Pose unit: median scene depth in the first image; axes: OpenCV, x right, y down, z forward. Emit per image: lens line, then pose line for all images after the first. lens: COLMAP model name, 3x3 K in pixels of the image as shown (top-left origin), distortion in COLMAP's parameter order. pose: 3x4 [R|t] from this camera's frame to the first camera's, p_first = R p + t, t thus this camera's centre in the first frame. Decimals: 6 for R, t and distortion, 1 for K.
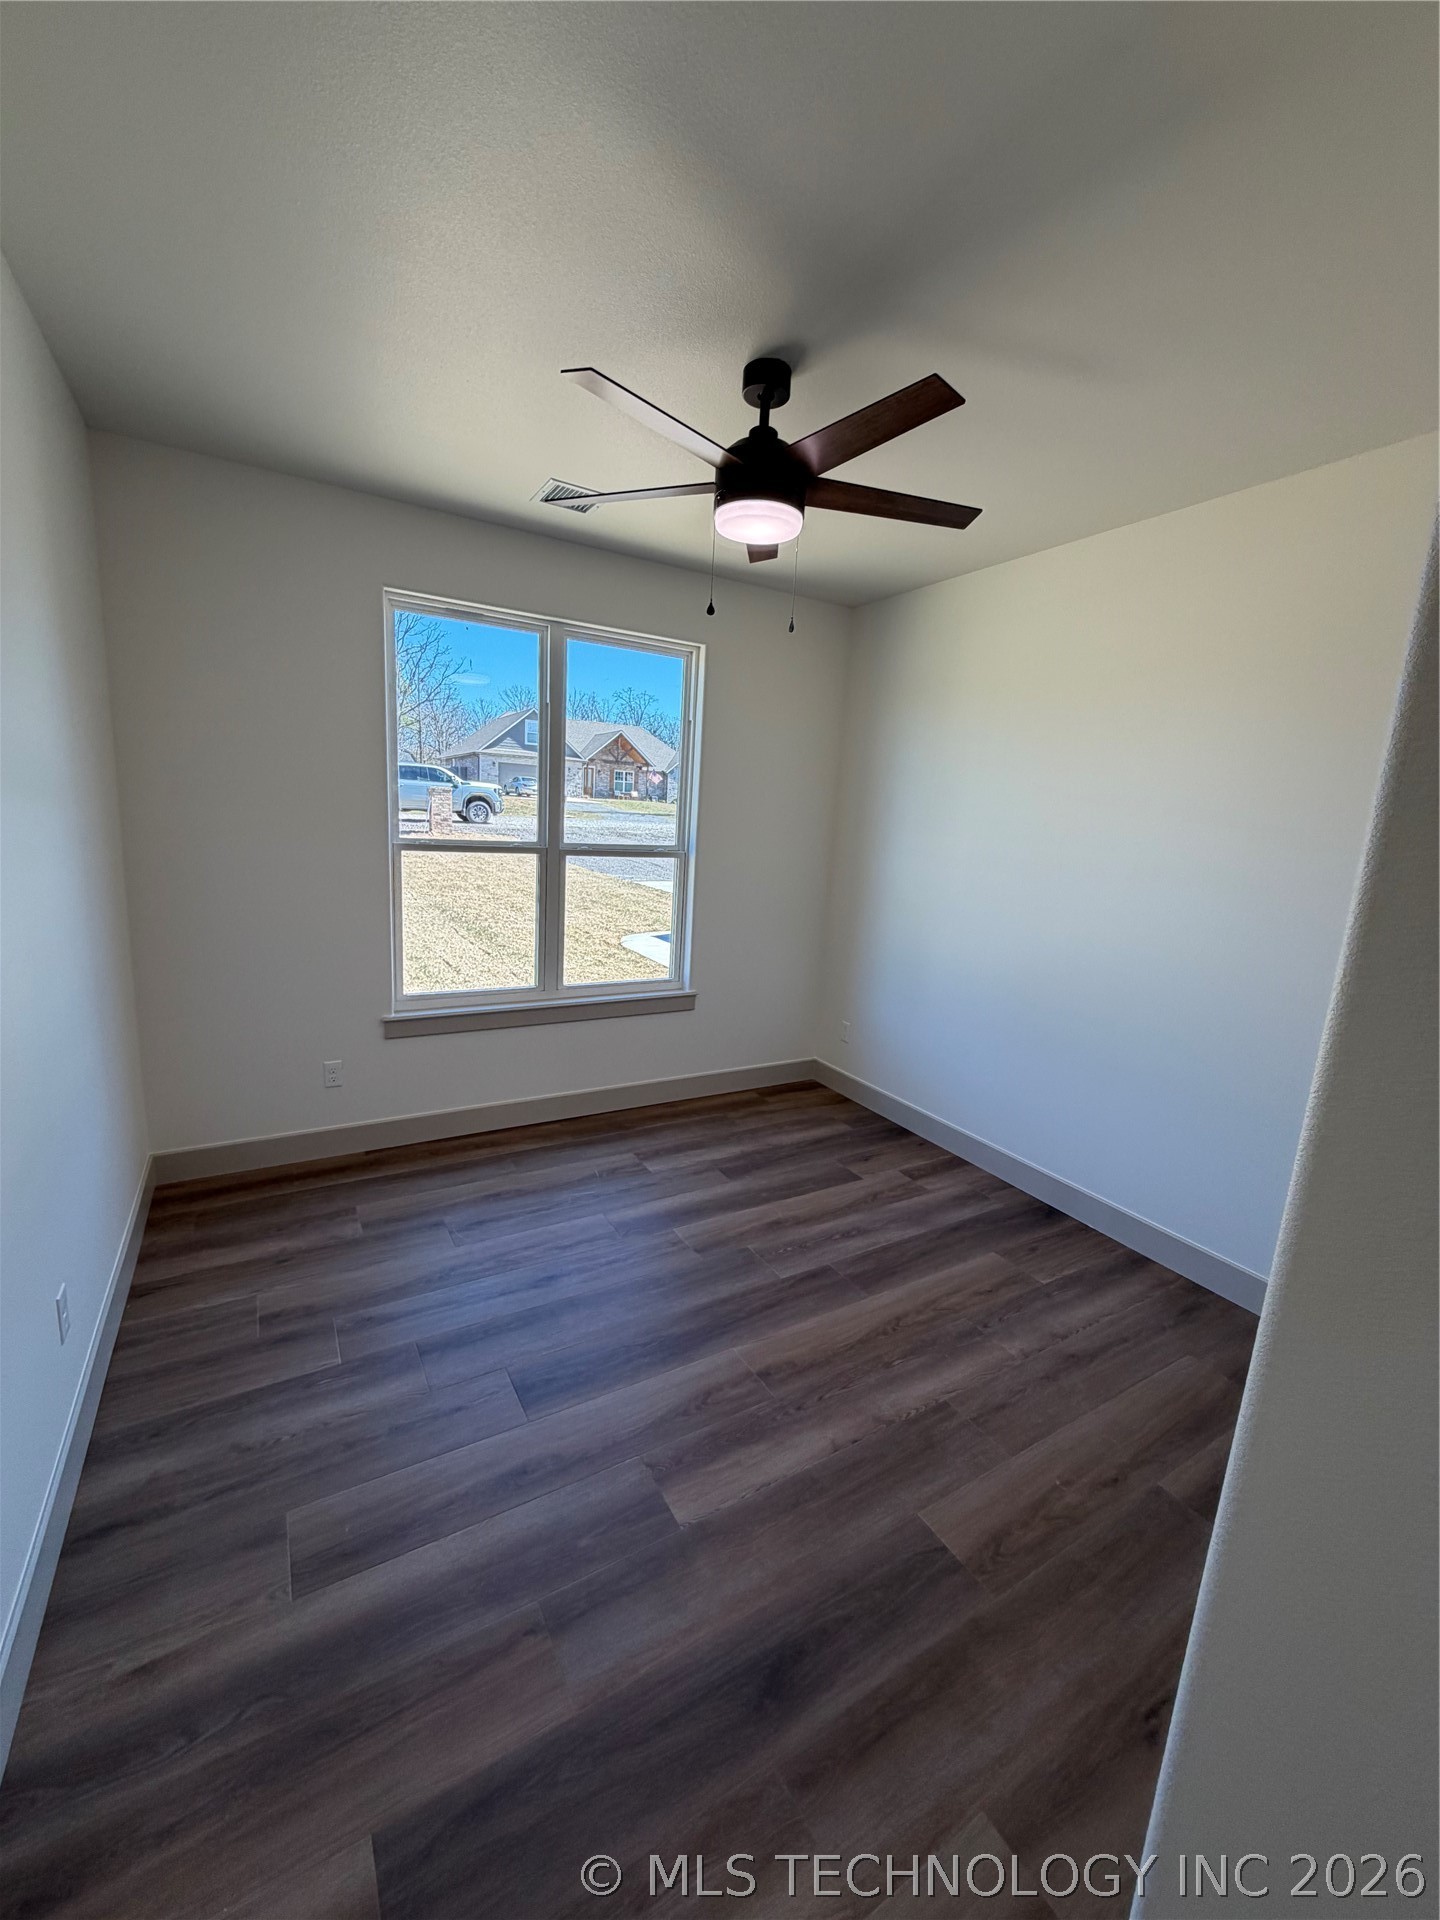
lens RADIAL K [[760.4, 0, 723.2], [0, 760.4, 952.8], [0, 0, 1]] dist [-0.000001, -0.000589]
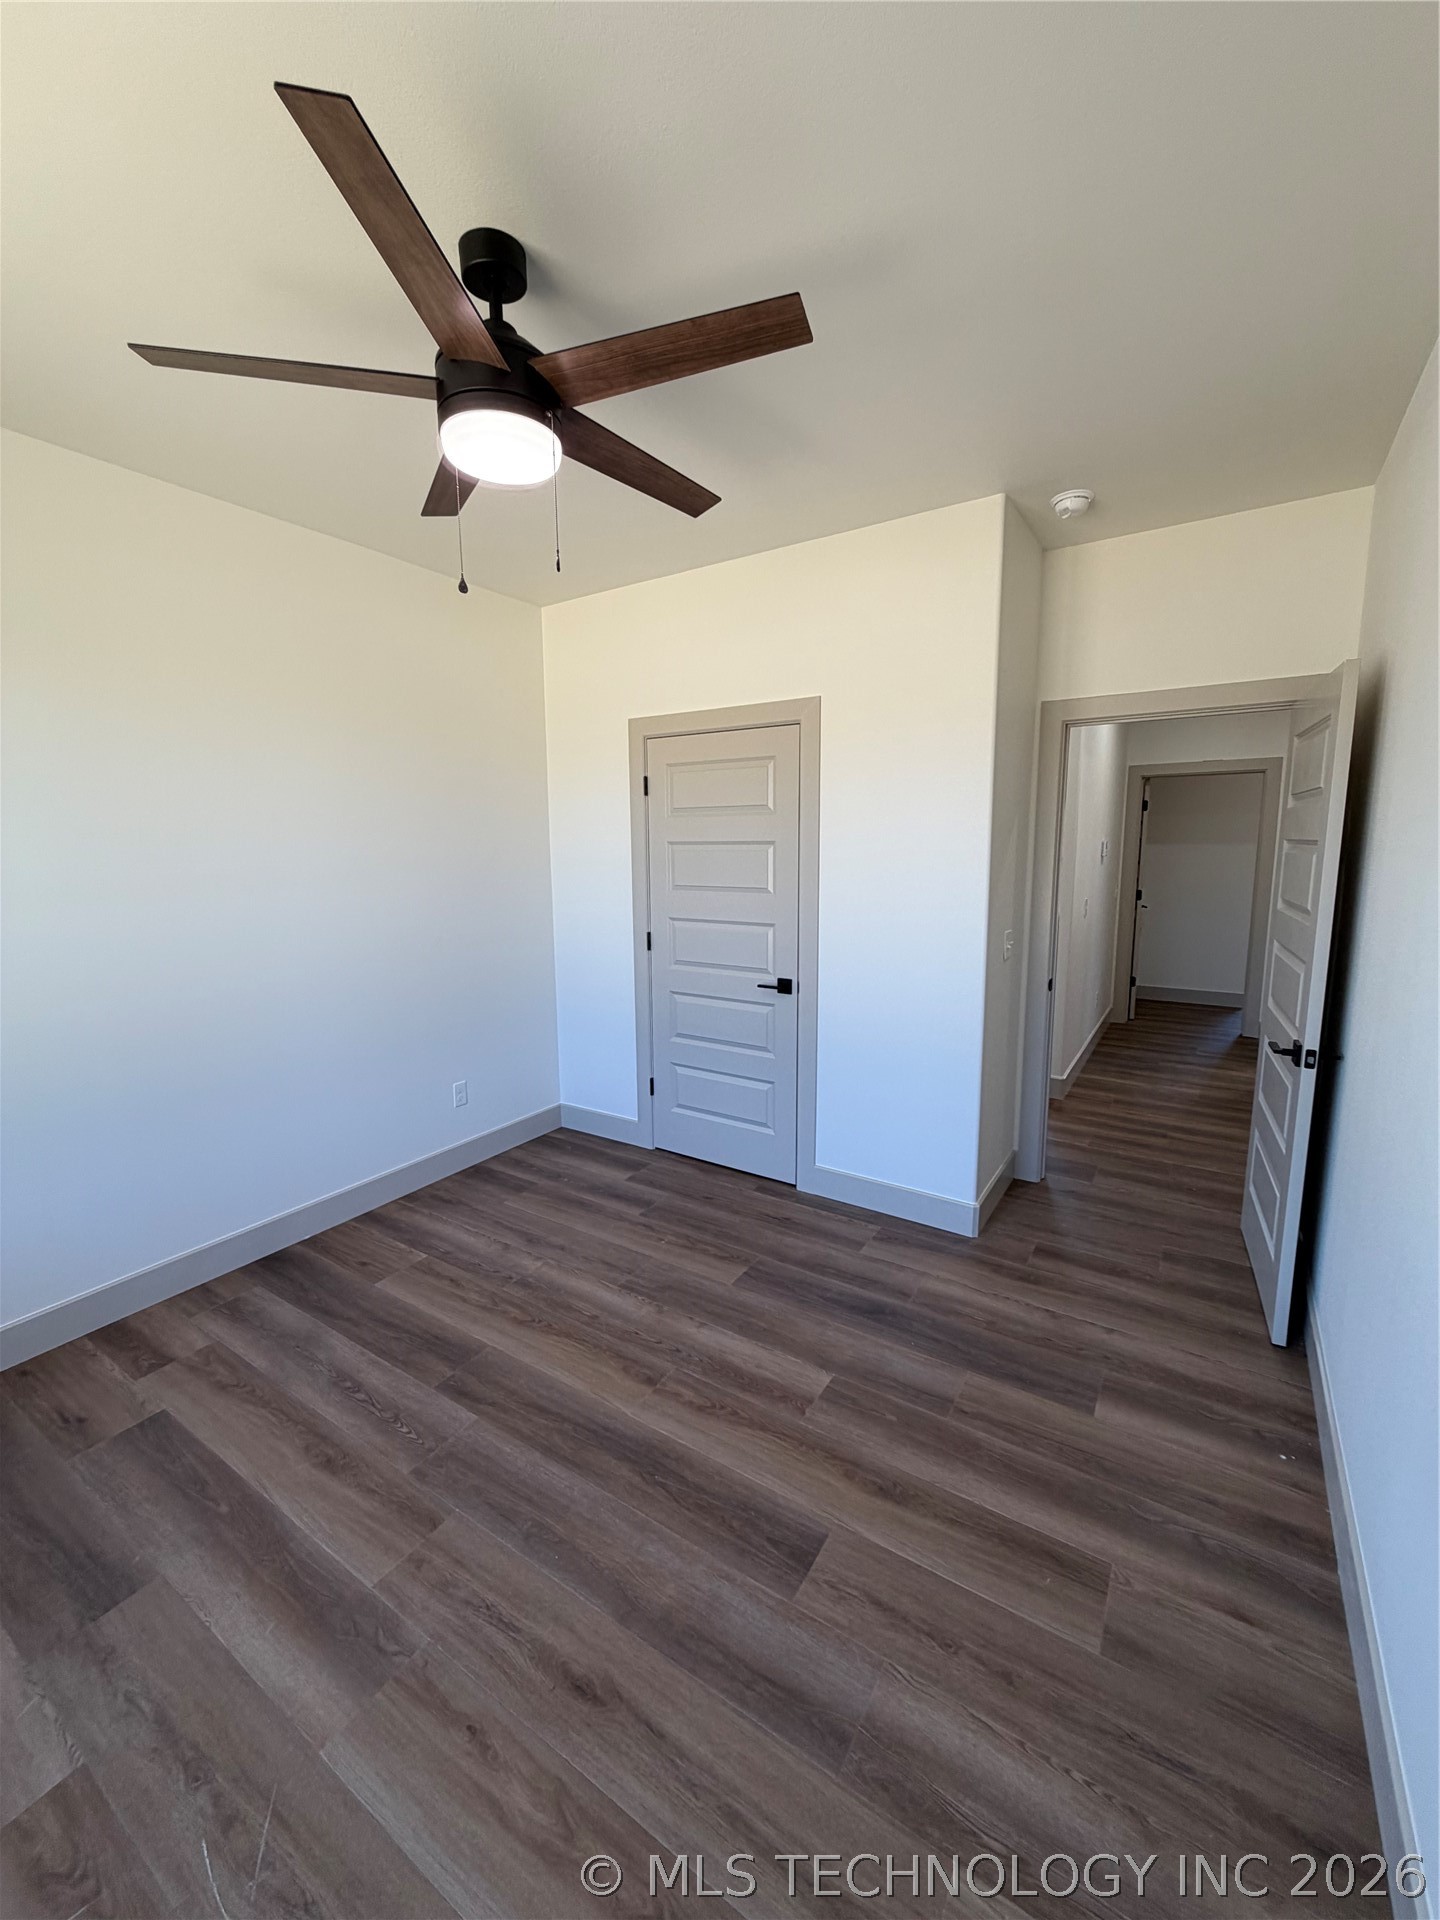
lens RADIAL K [[760.4, 0, 723.2], [0, 760.4, 952.8], [0, 0, 1]] dist [-0.000001, -0.000589]
pose [[-0.438250, -0.182862, 0.880056, -0.724750], [0.148565, 0.950885, 0.271561, -0.230106], [-0.886490, 0.249758, -0.389558, 1.097681]]
